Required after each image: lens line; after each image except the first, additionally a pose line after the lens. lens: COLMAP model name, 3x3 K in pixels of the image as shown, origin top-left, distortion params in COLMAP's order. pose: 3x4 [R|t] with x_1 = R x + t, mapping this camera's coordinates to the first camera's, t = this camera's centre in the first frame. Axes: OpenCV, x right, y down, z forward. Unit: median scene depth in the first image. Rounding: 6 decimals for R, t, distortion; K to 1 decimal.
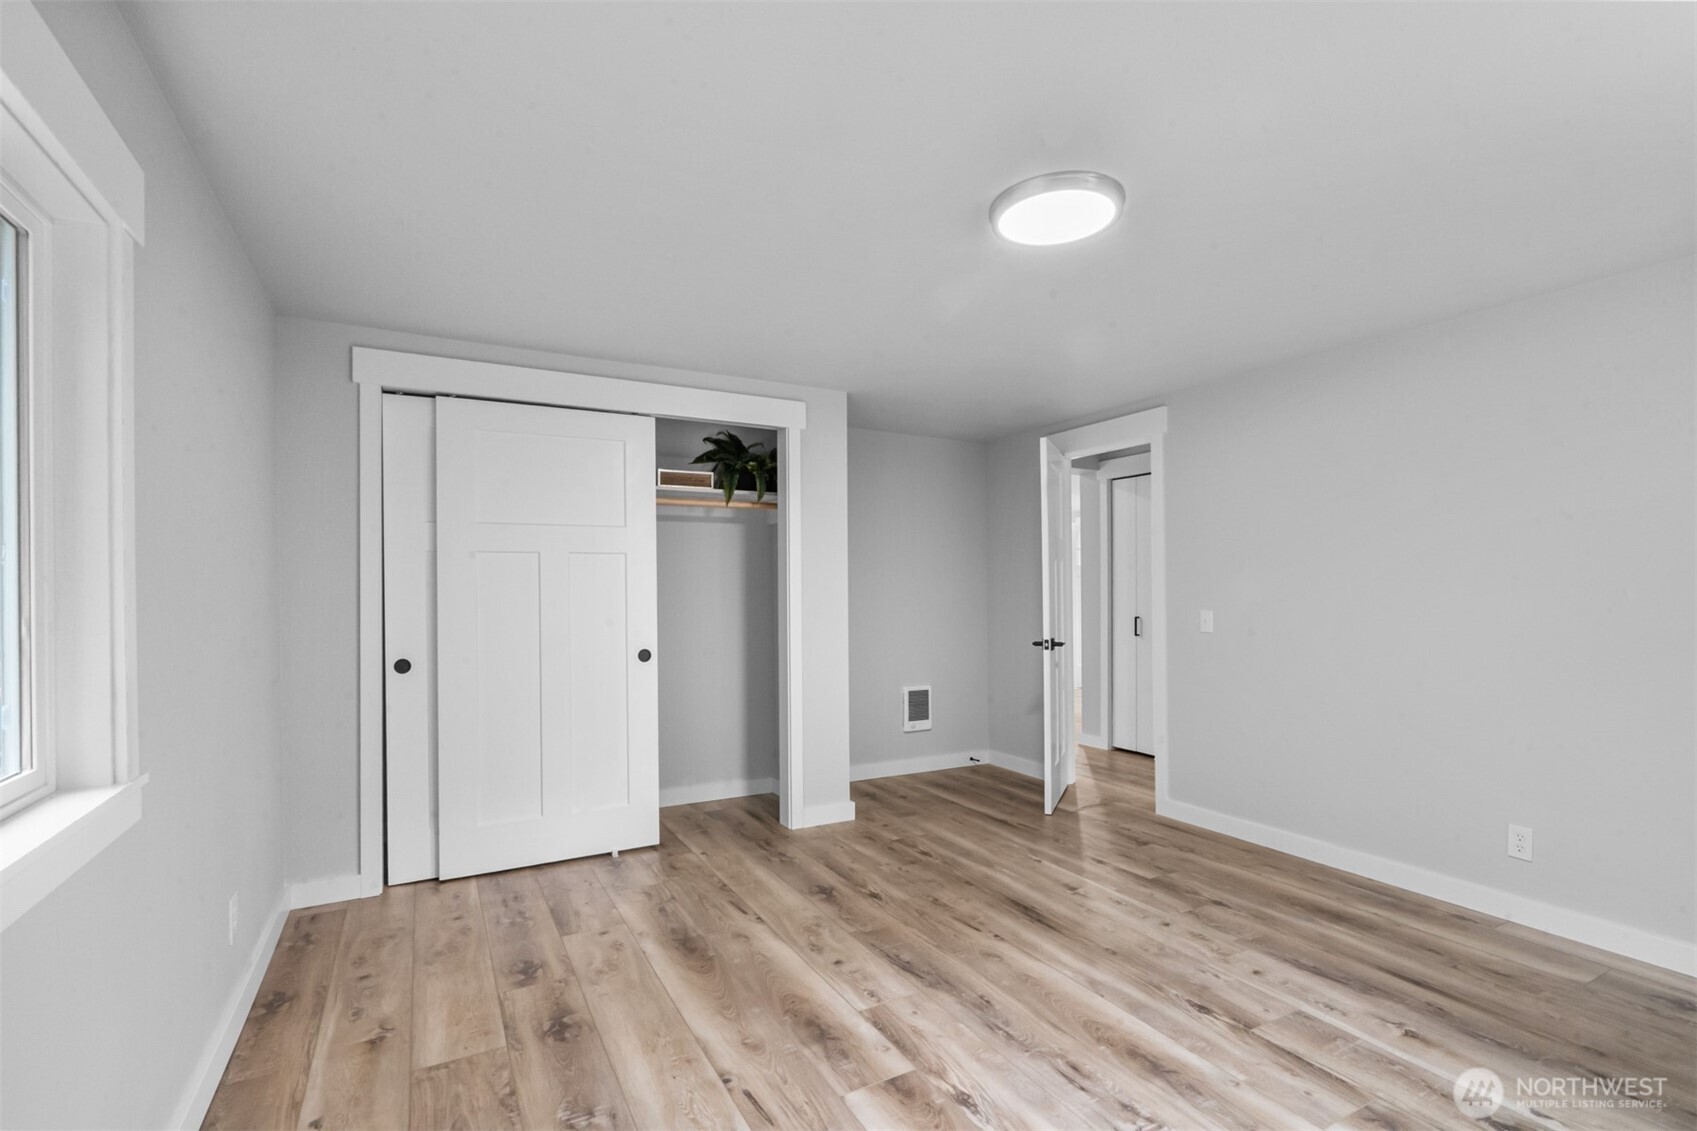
lens RADIAL K [[777.5, 0, 843.3], [0, 777.5, 578.9], [0, 0, 1]] dist [-0.002663, 0.003948]
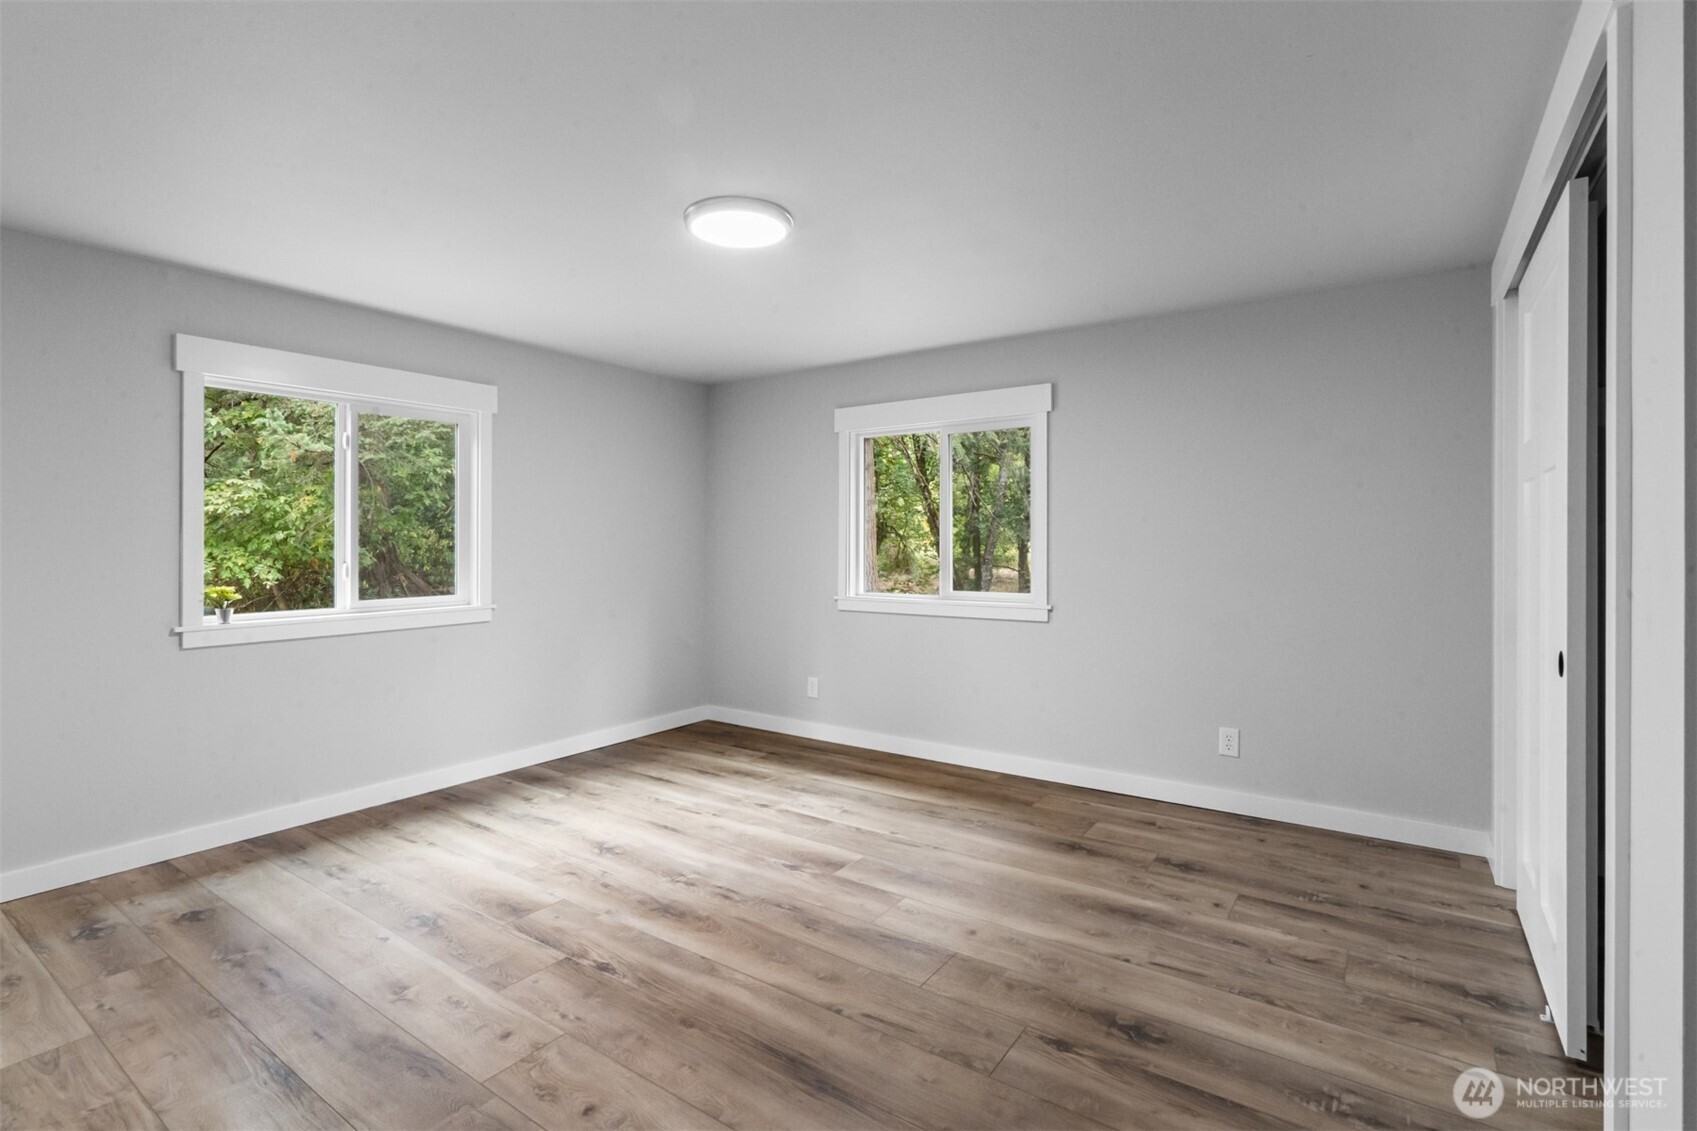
lens RADIAL K [[777.5, 0, 845.8], [0, 777.5, 551.9], [0, 0, 1]] dist [-0.002663, 0.003948]
pose [[-0.889758, 0.008639, -0.456352, 0.601201], [0.009542, 0.999954, 0.000326, 0.030838], [0.456334, -0.004064, -0.889799, 1.910947]]
